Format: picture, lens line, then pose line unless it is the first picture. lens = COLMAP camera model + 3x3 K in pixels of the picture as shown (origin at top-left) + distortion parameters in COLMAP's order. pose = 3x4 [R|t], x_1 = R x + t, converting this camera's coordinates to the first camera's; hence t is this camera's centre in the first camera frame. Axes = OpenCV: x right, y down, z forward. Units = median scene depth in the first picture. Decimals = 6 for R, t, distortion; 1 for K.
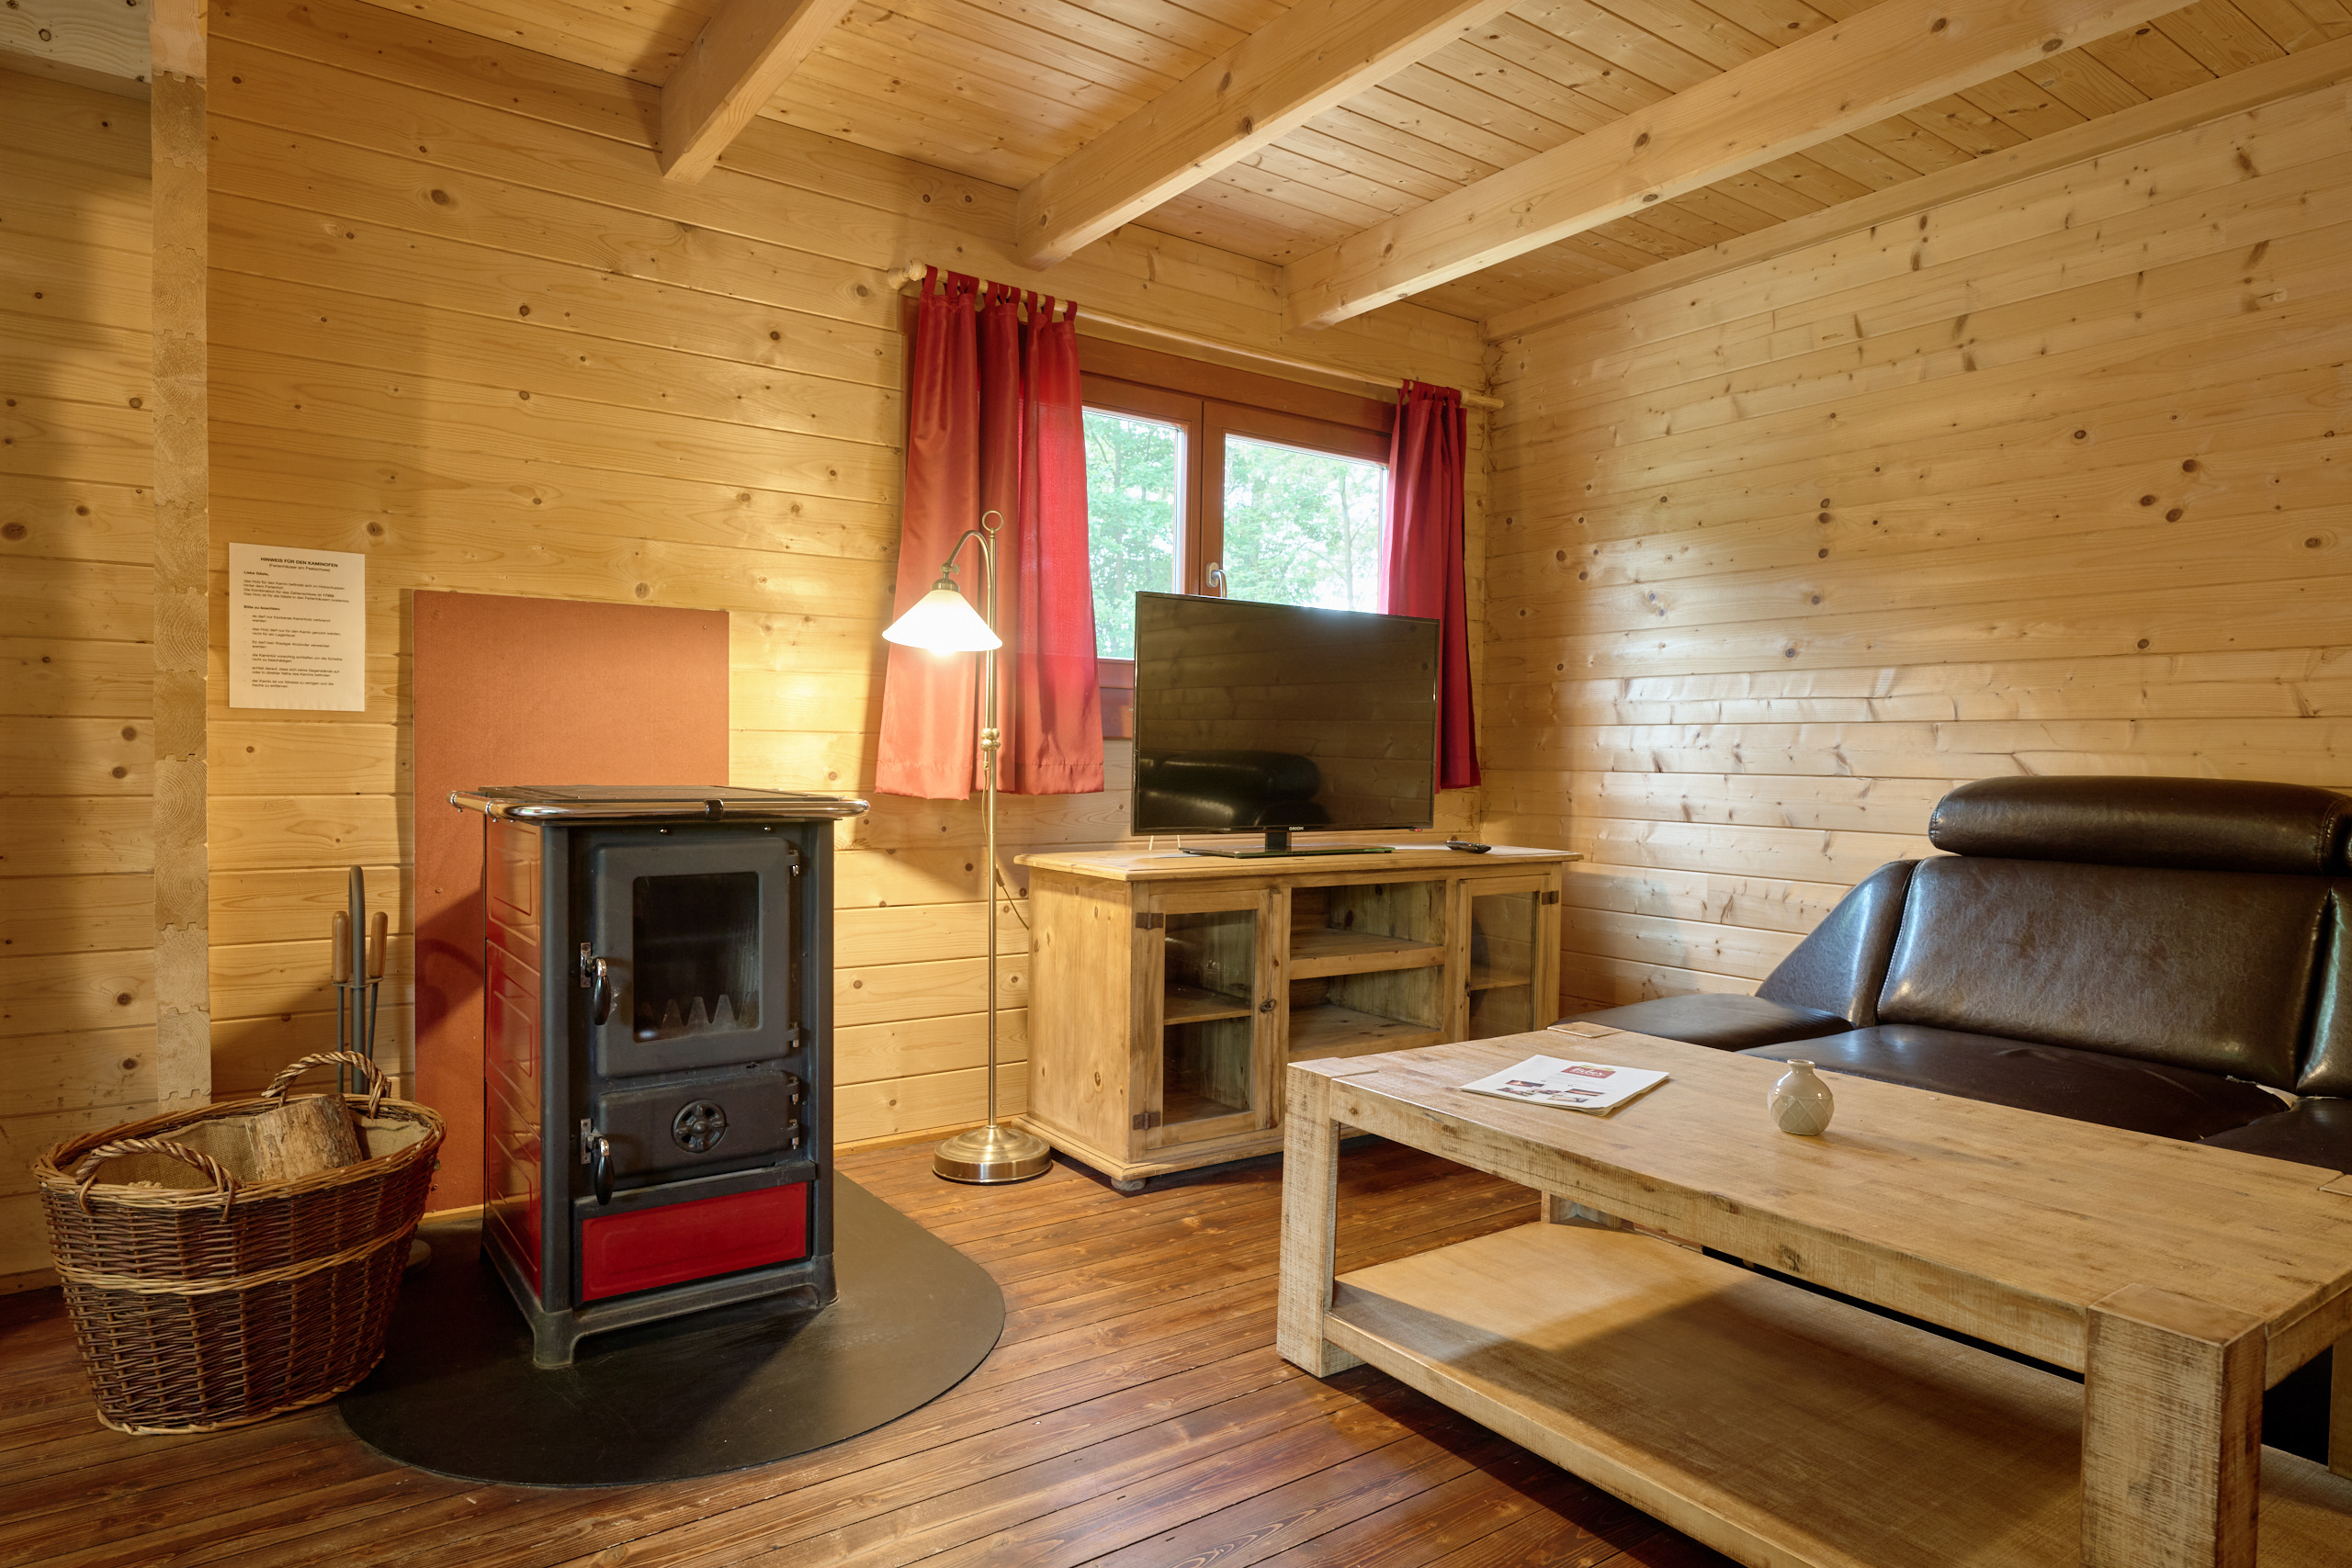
lens RADIAL K [[1357.3, 0, 1179.1], [0, 1357.3, 780.9], [0, 0, 1]] dist [0.003109, -0.003039]
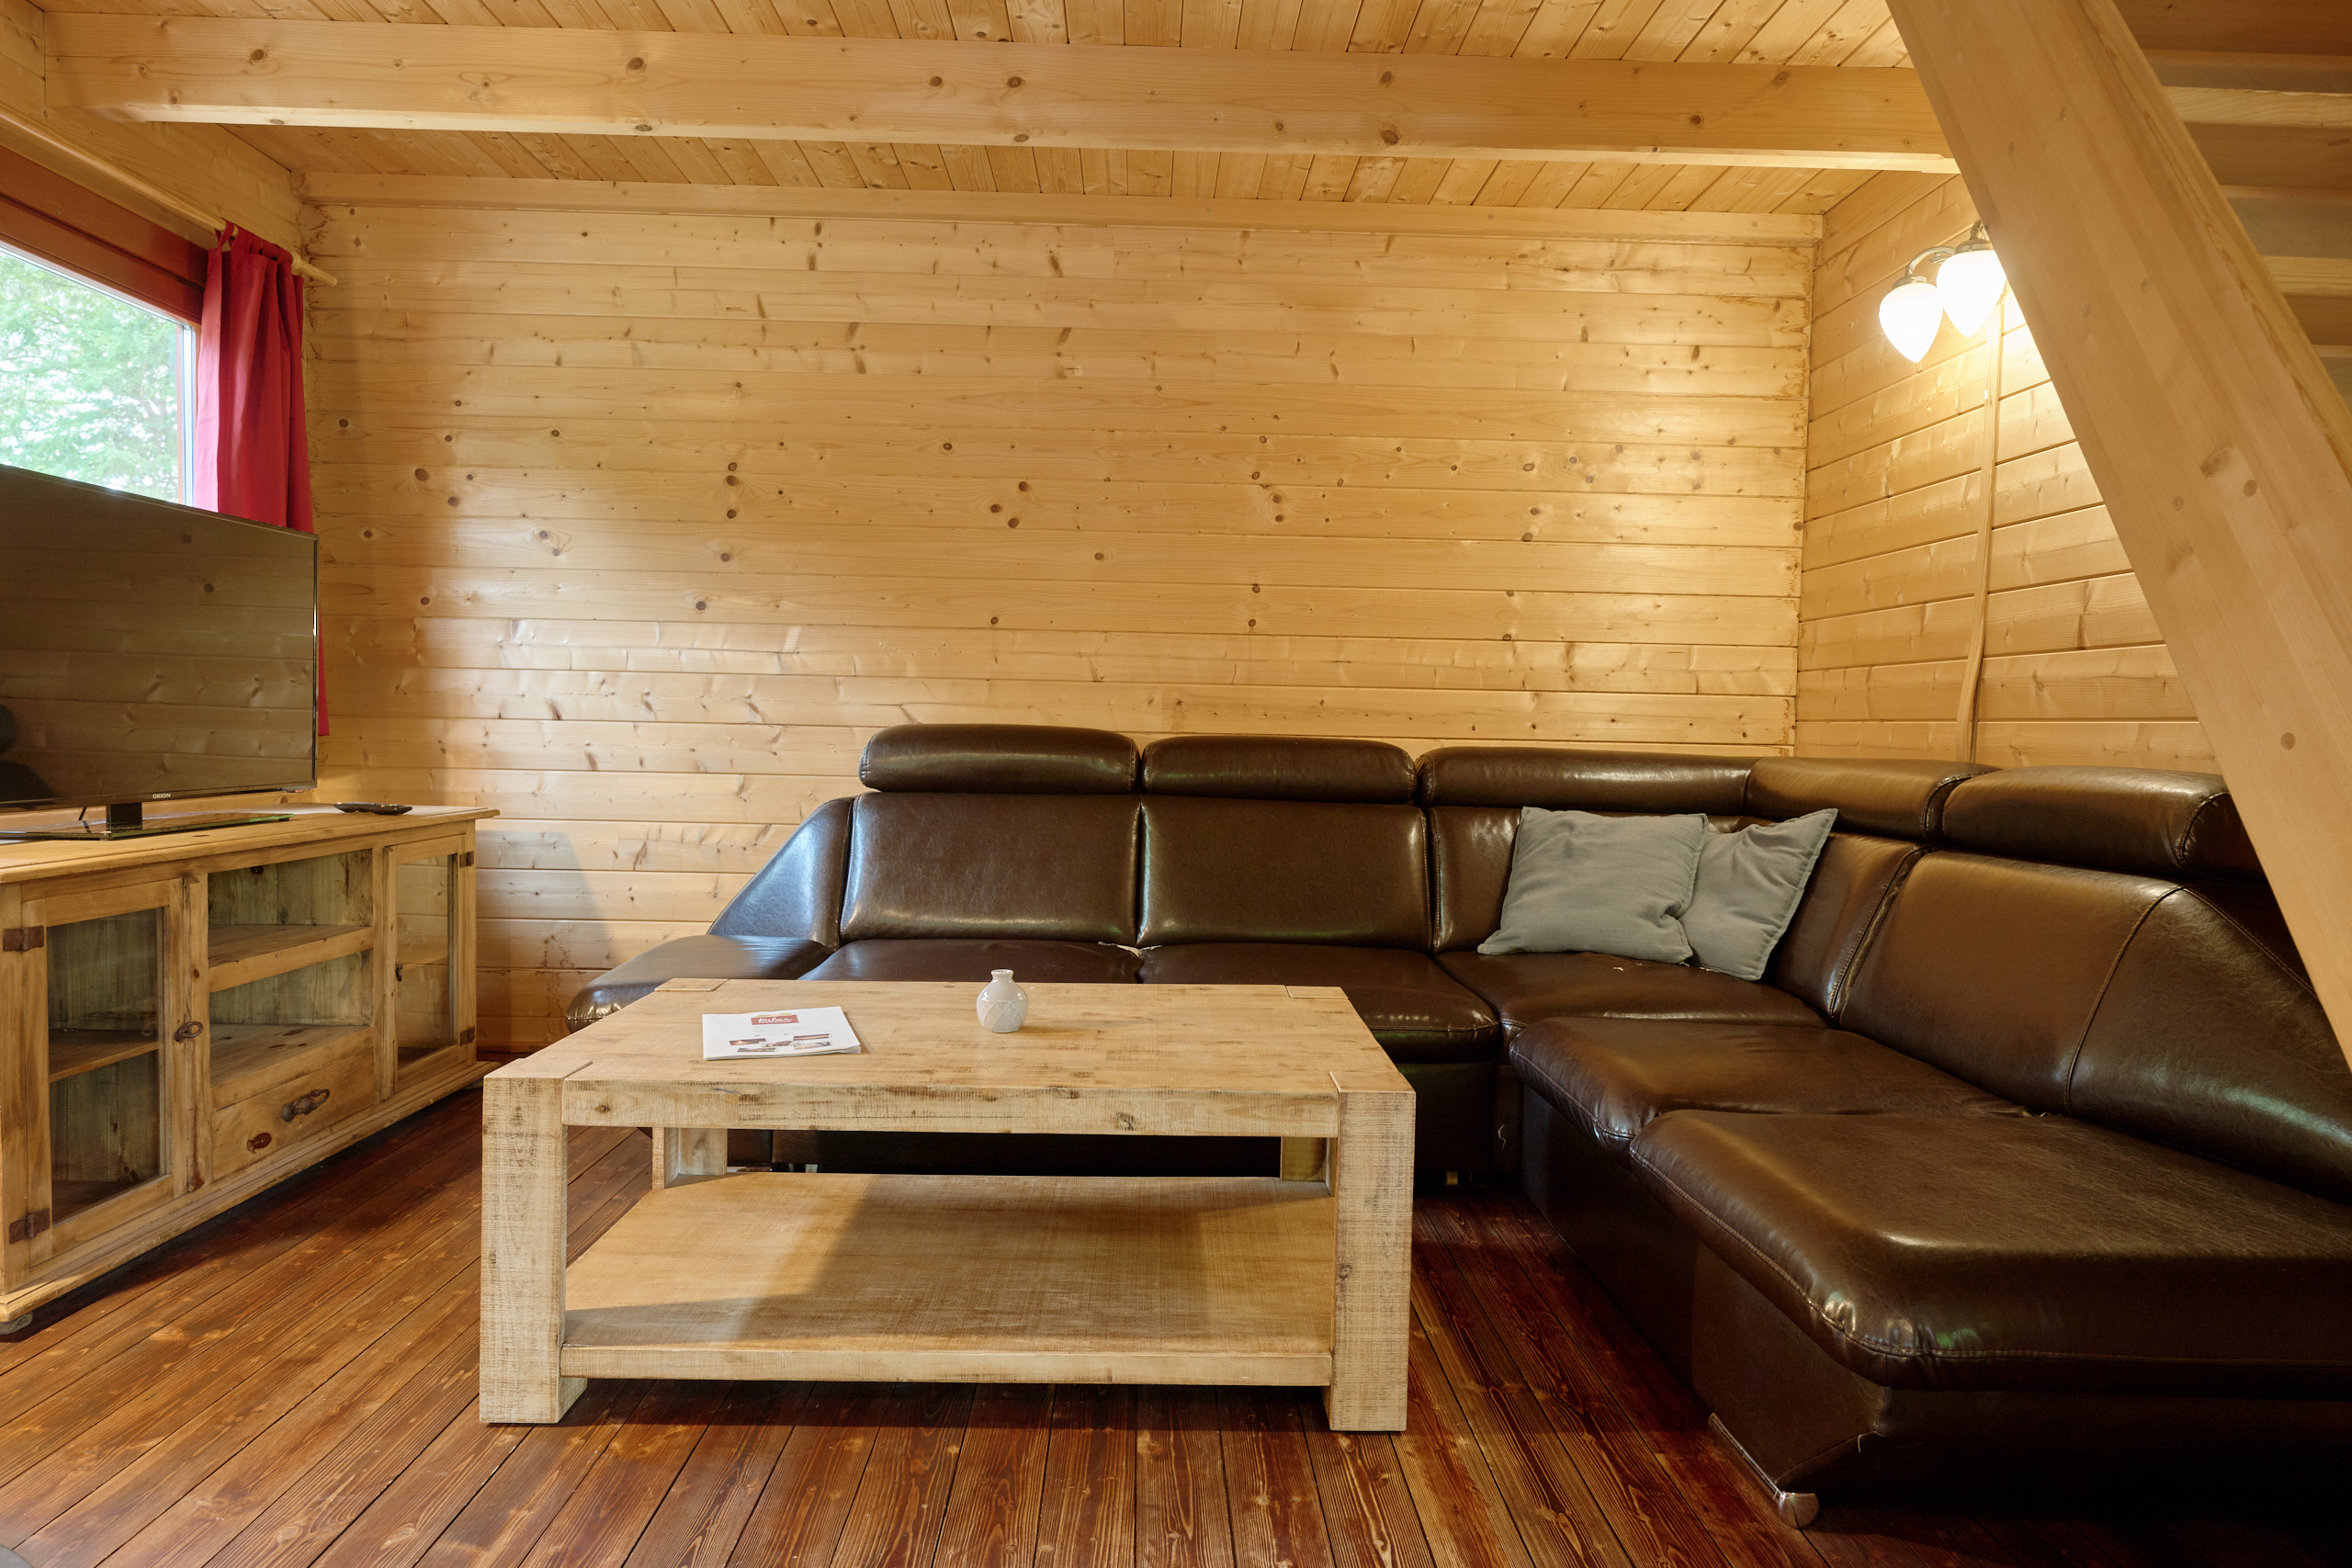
lens RADIAL K [[1357.3, 0, 1175.3], [0, 1357.3, 779.3], [0, 0, 1]] dist [0.003109, -0.003039]
pose [[0.567078, -0.036934, 0.822836, -0.246236], [0.003009, 0.999080, 0.042771, -0.005436], [-0.823659, -0.021779, 0.566668, 0.125657]]
